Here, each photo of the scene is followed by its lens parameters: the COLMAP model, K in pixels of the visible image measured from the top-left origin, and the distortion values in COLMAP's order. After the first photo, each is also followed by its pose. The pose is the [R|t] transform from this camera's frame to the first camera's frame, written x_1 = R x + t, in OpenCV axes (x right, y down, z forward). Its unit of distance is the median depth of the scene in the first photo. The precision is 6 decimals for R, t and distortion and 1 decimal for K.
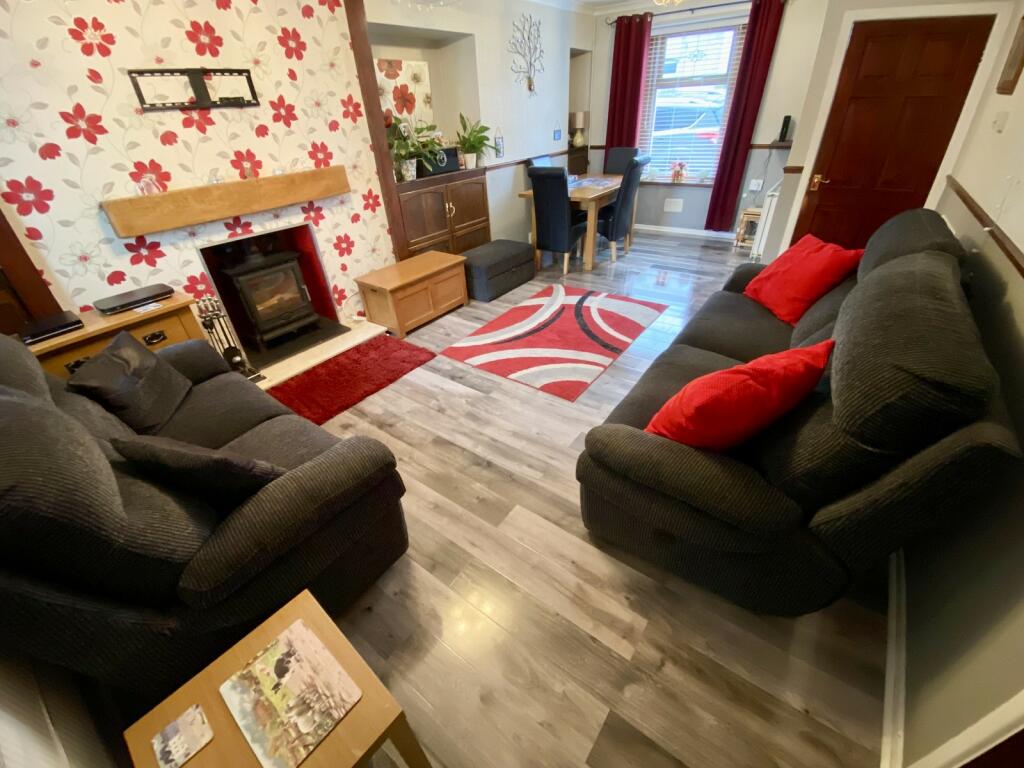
lens RADIAL K [[419.4, 0, 512.0], [0, 419.4, 384.0], [0, 0, 1]] dist [0.012544, -0.017187]
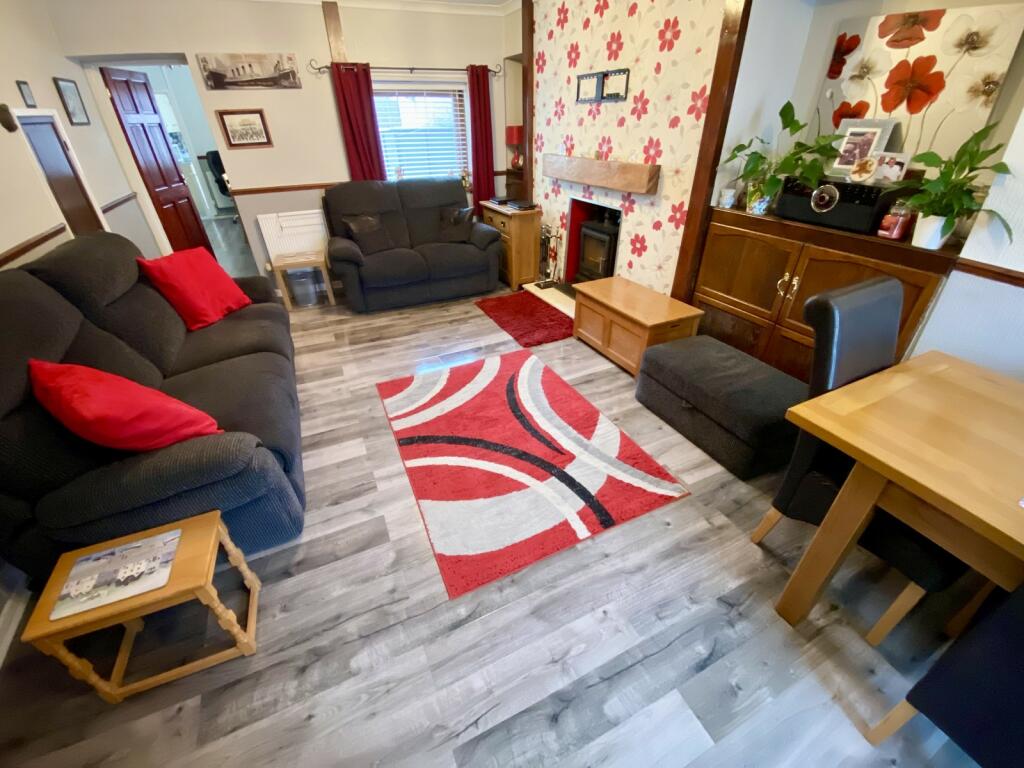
lens RADIAL K [[410.4, 0, 508.5], [0, 410.4, 385.8], [0, 0, 1]] dist [0.000544, -0.012105]
pose [[-0.474044, 0.526003, -0.706118, 0.513699], [-0.446181, 0.547861, 0.707652, -0.605522], [0.759081, 0.650515, -0.025018, 0.885067]]
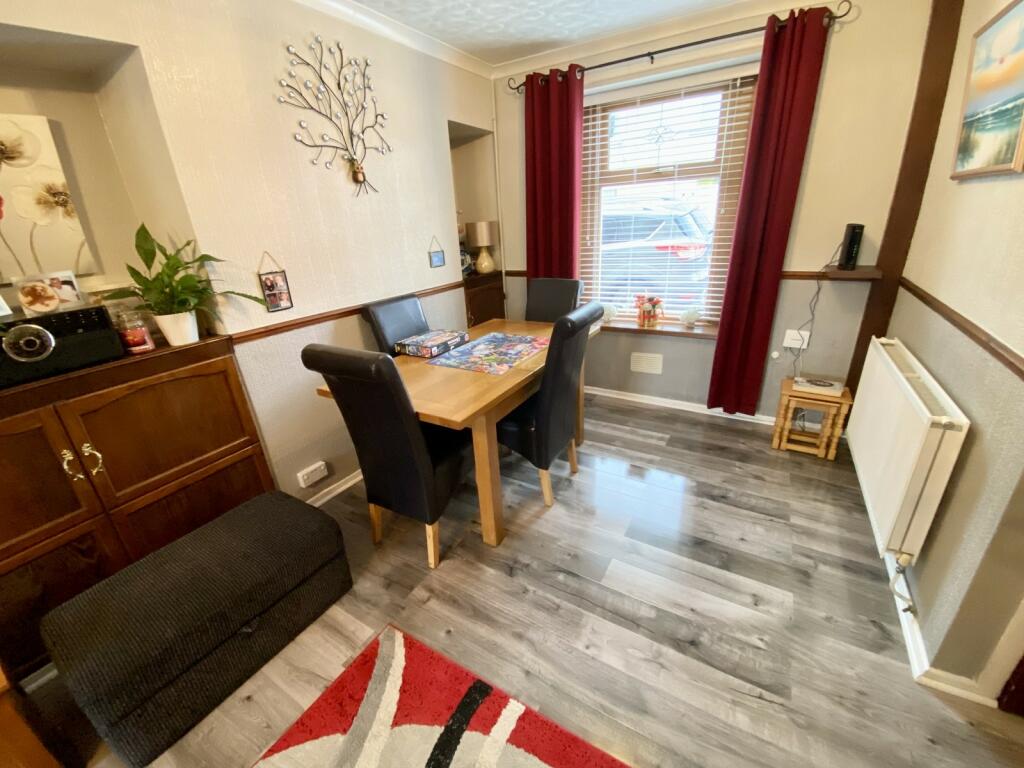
lens RADIAL K [[418.8, 0, 509.5], [0, 418.8, 393.0], [0, 0, 1]] dist [0.011996, -0.017966]
pose [[0.996320, -0.038865, 0.076388, 0.213536], [0.052880, 0.980162, -0.191016, -0.415582], [-0.067448, 0.194352, 0.978610, 0.654306]]
